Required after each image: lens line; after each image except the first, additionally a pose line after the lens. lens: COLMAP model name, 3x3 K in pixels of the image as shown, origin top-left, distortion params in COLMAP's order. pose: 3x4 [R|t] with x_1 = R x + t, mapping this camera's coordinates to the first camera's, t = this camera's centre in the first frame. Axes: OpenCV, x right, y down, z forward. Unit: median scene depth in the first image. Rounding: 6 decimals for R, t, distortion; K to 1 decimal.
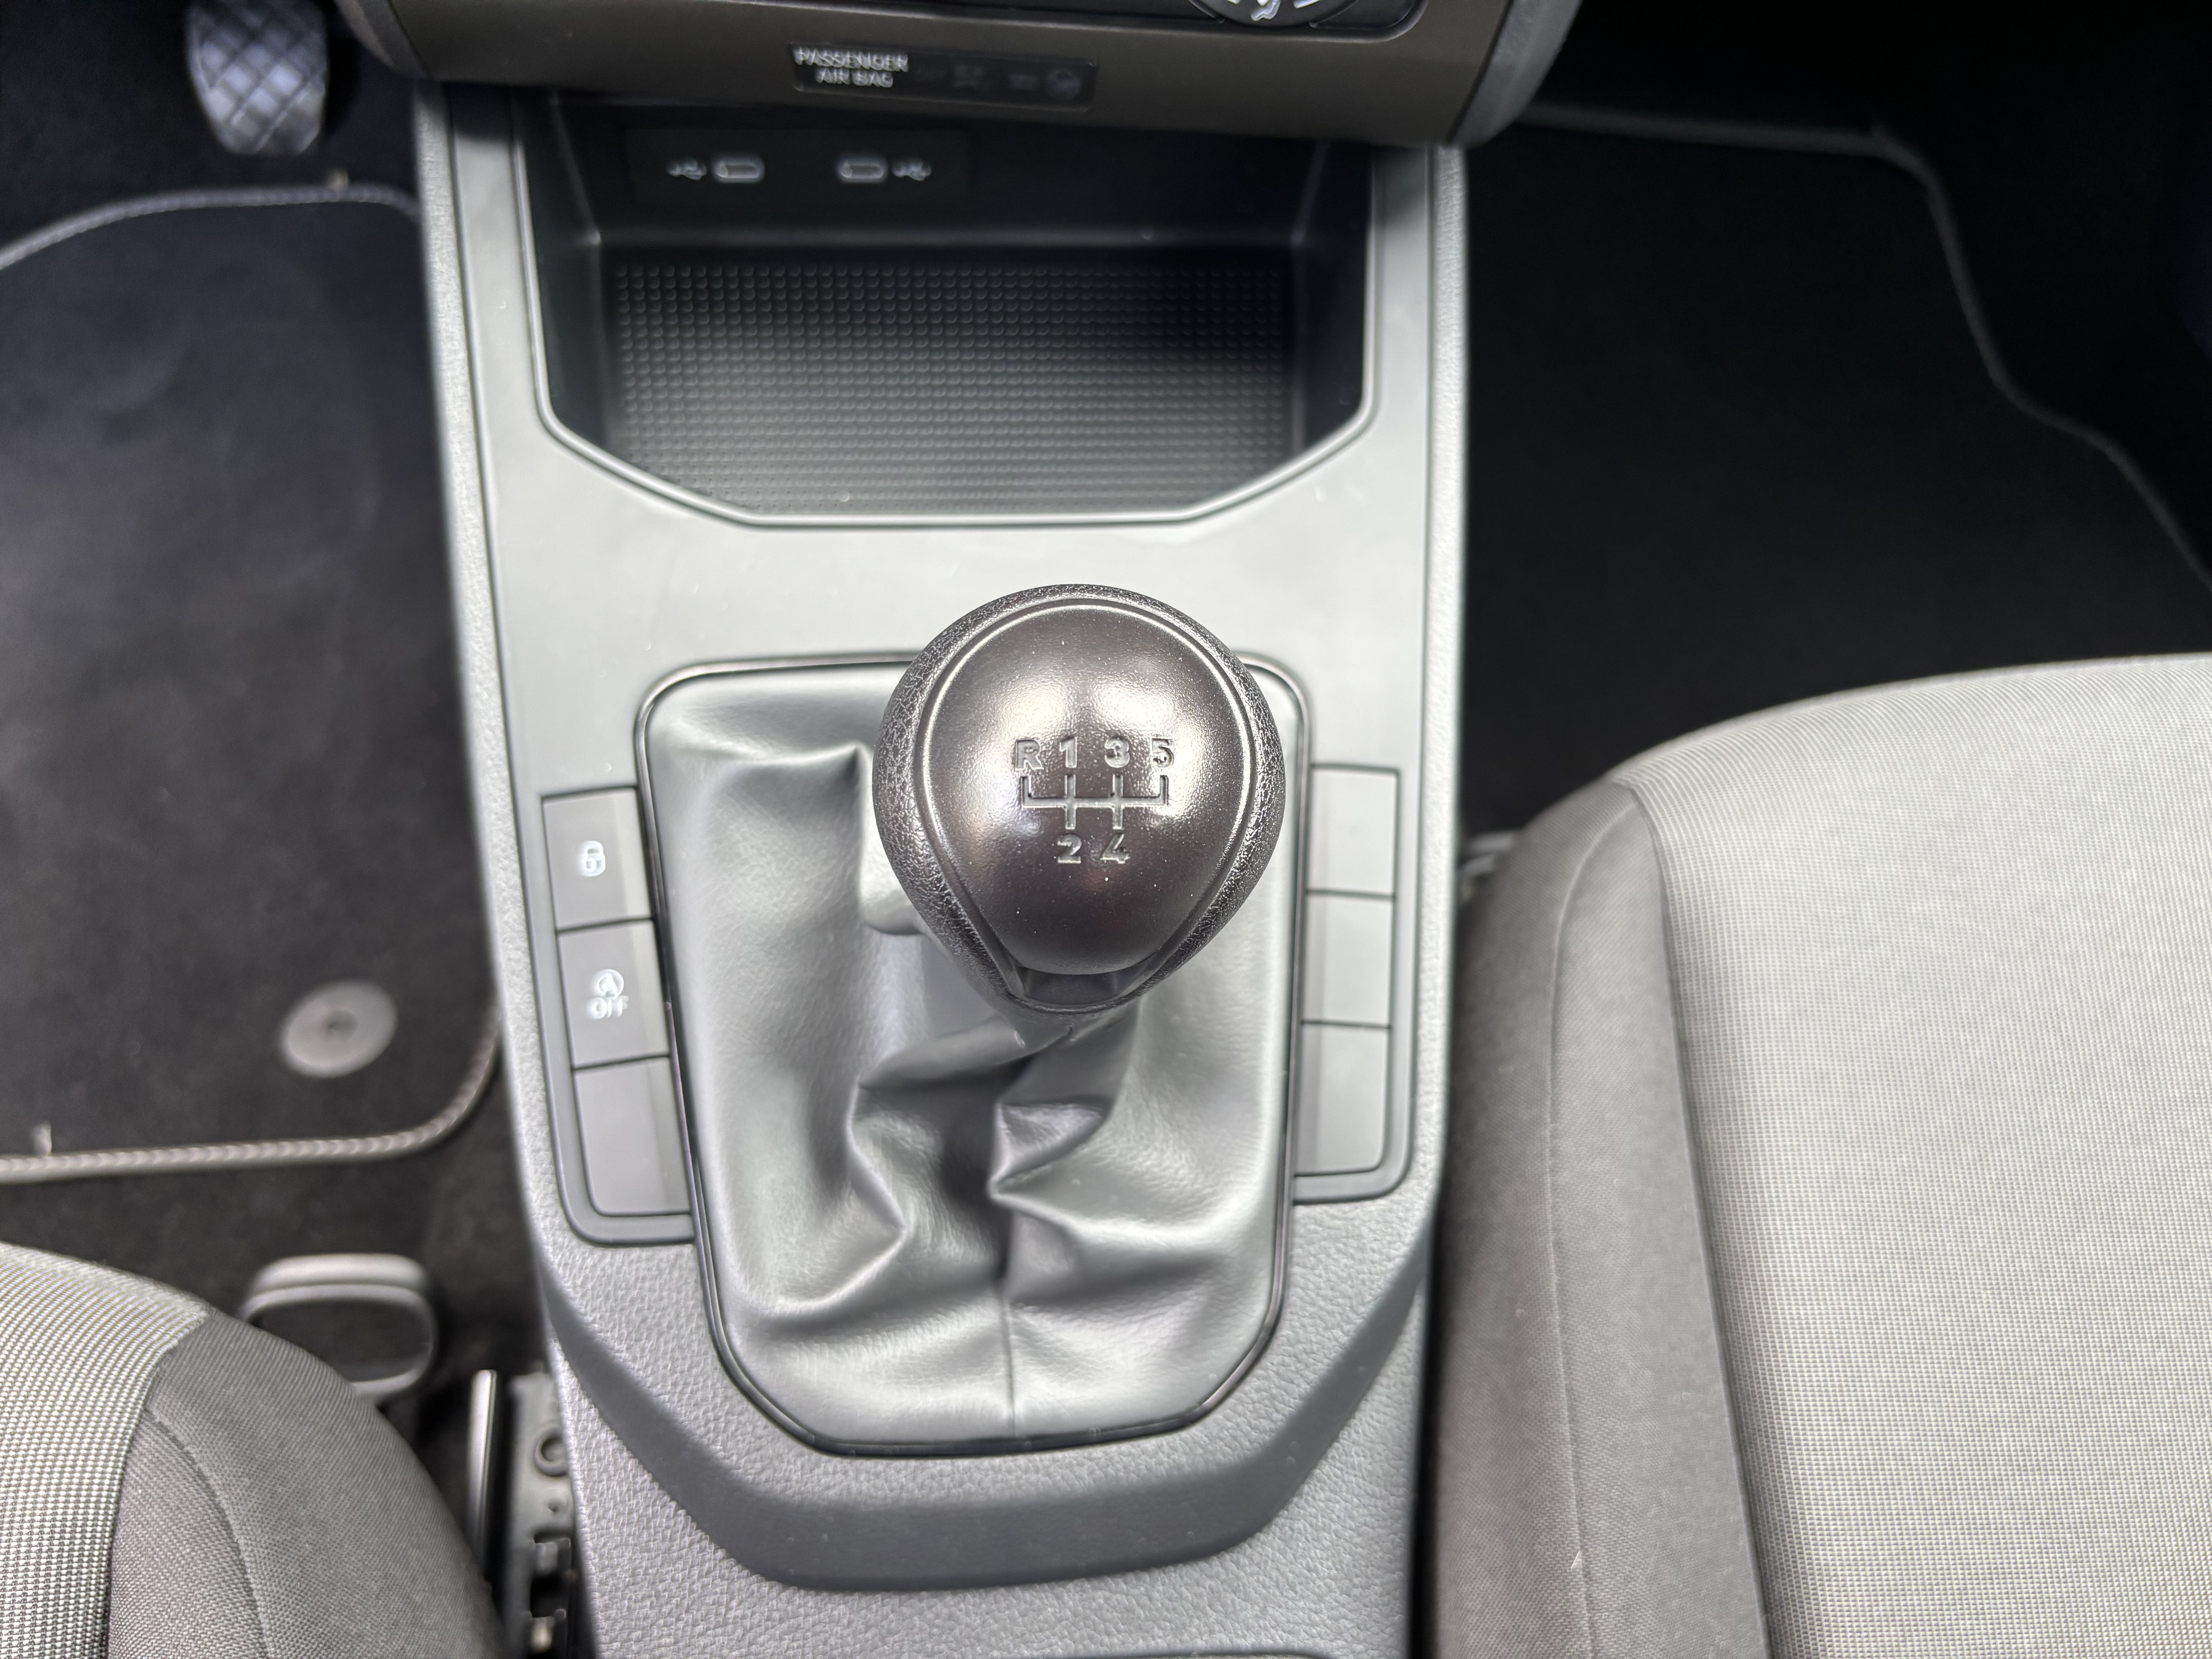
lens RADIAL K [[1754.6, 0, 1106.0], [0, 1754.6, 829.5], [0, 0, 1]] dist [-0.005415, -0.007053]
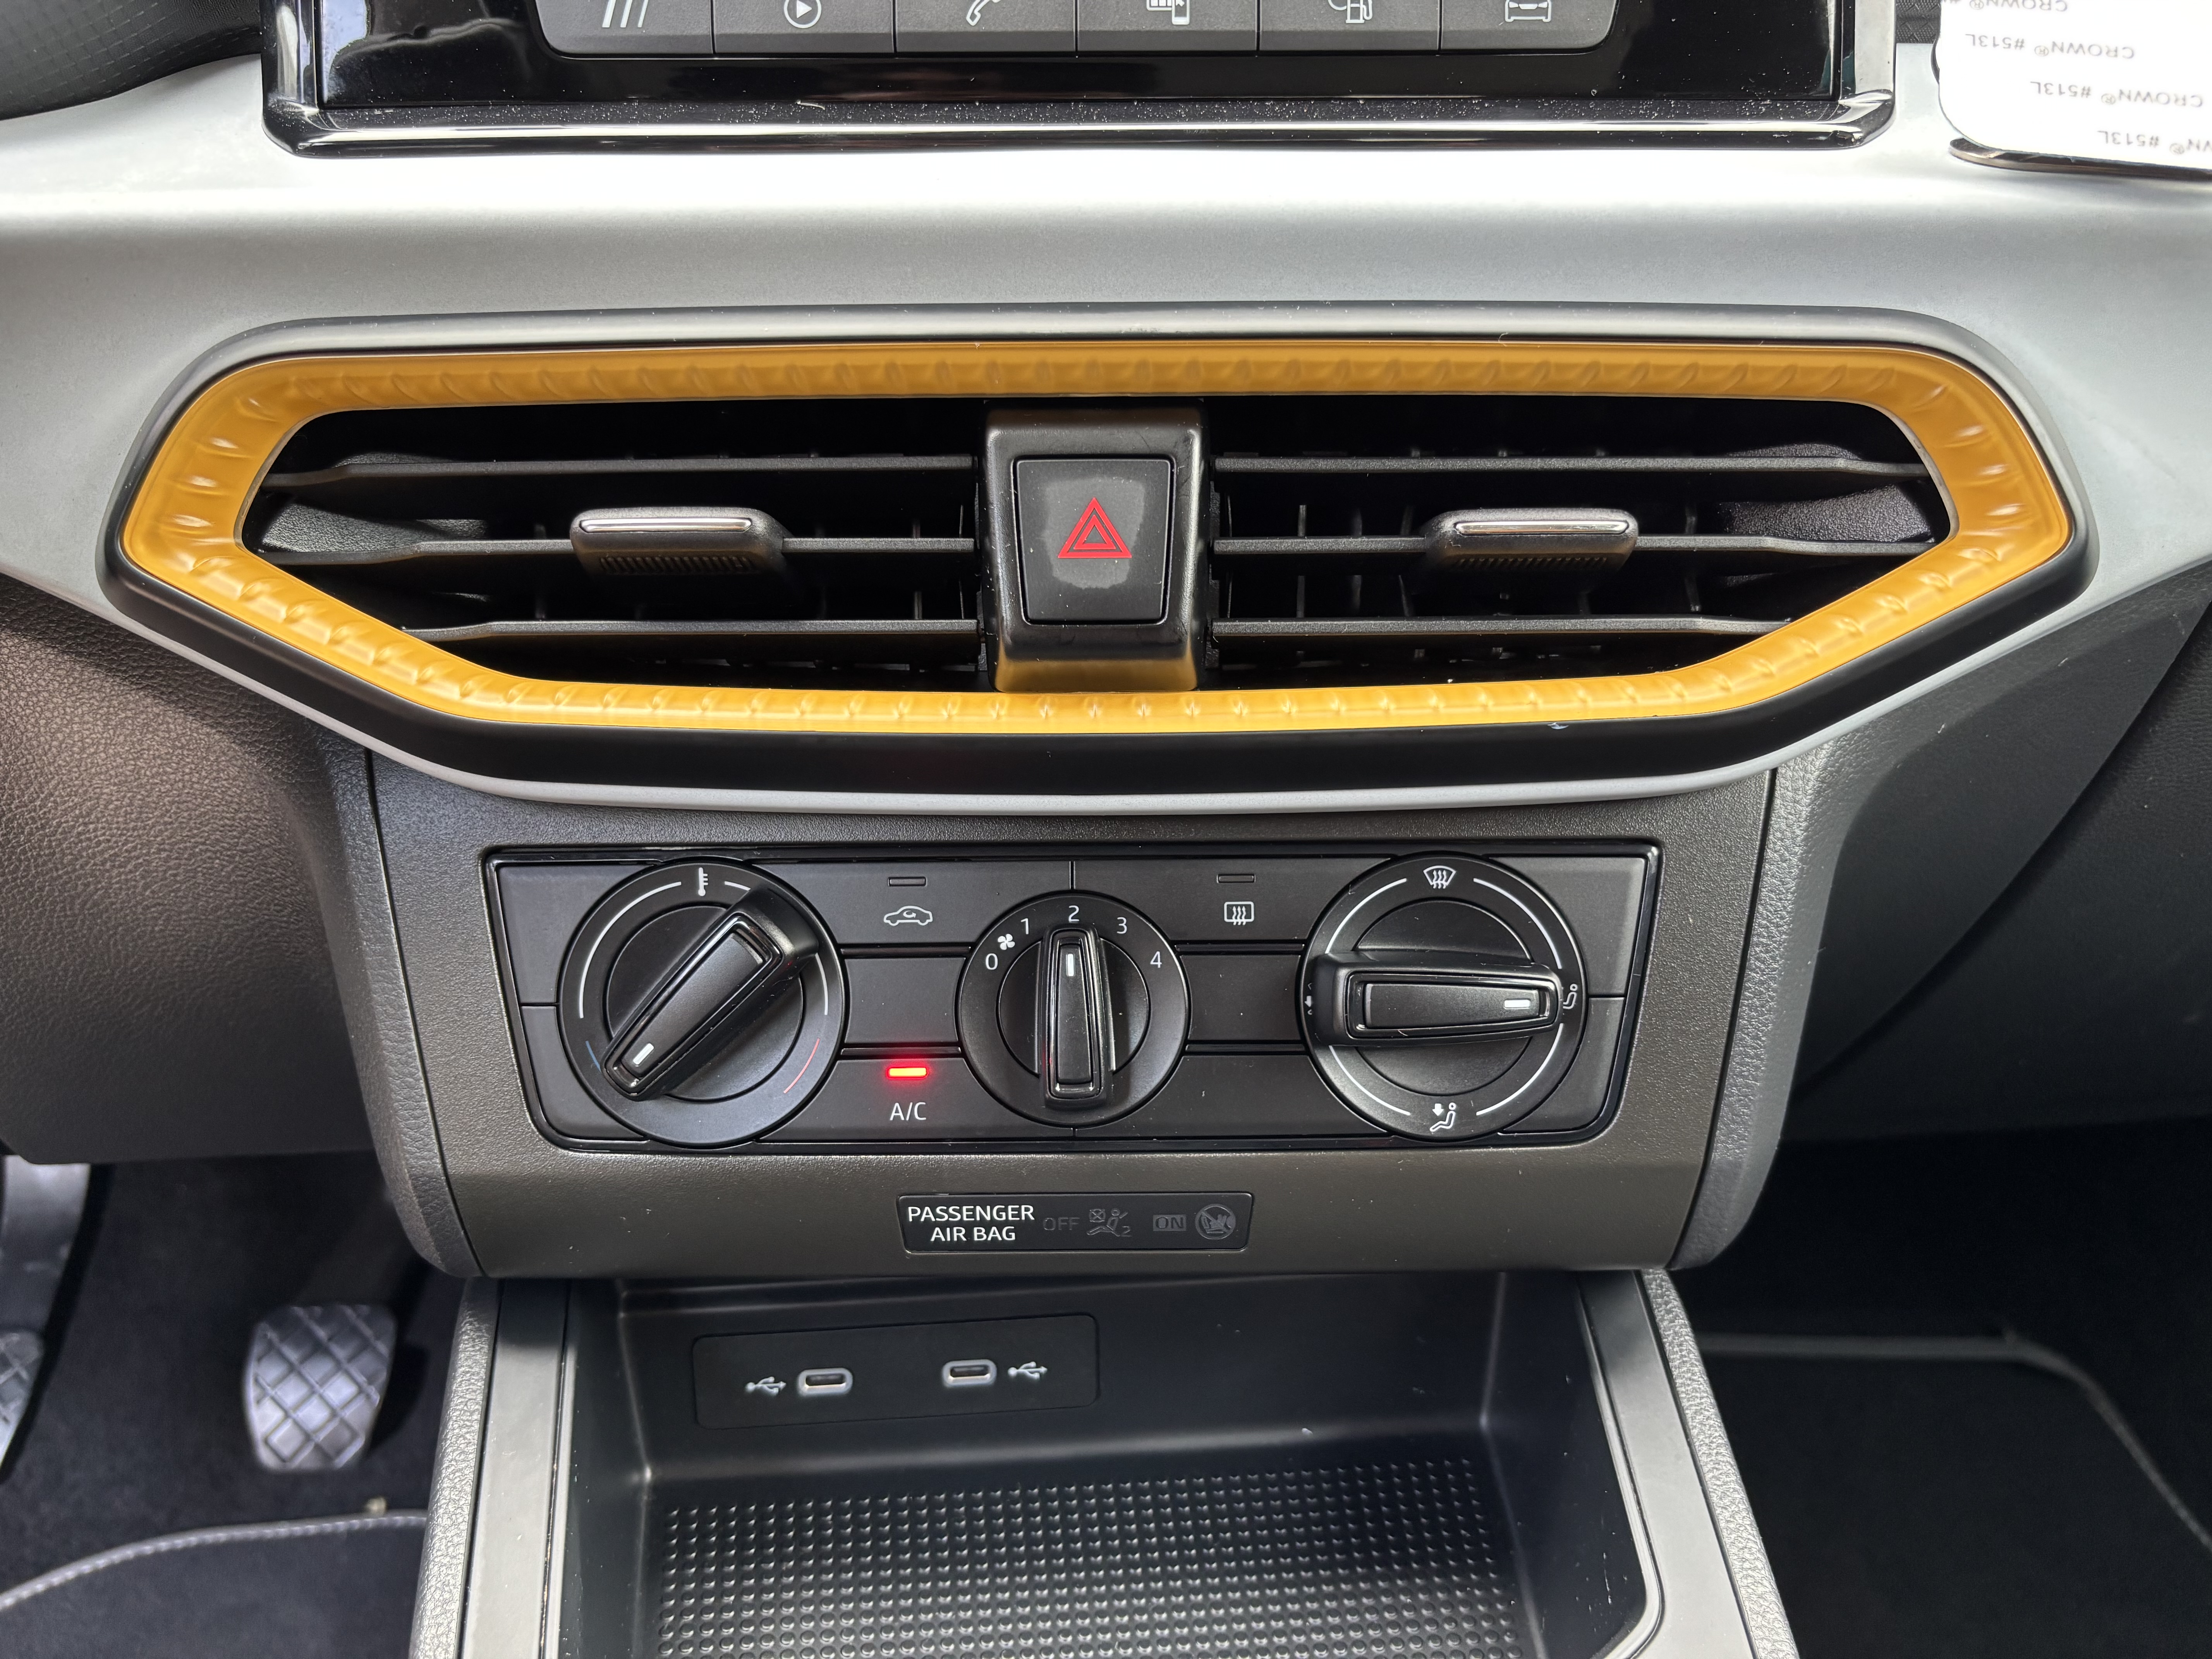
lens RADIAL K [[1754.6, 0, 1106.0], [0, 1754.6, 829.5], [0, 0, 1]] dist [-0.005415, -0.007053]
pose [[0.997487, -0.070795, -0.002737, -0.057885], [0.051067, 0.745220, -0.664861, -0.001170], [0.049109, 0.663050, 0.746962, 0.213995]]
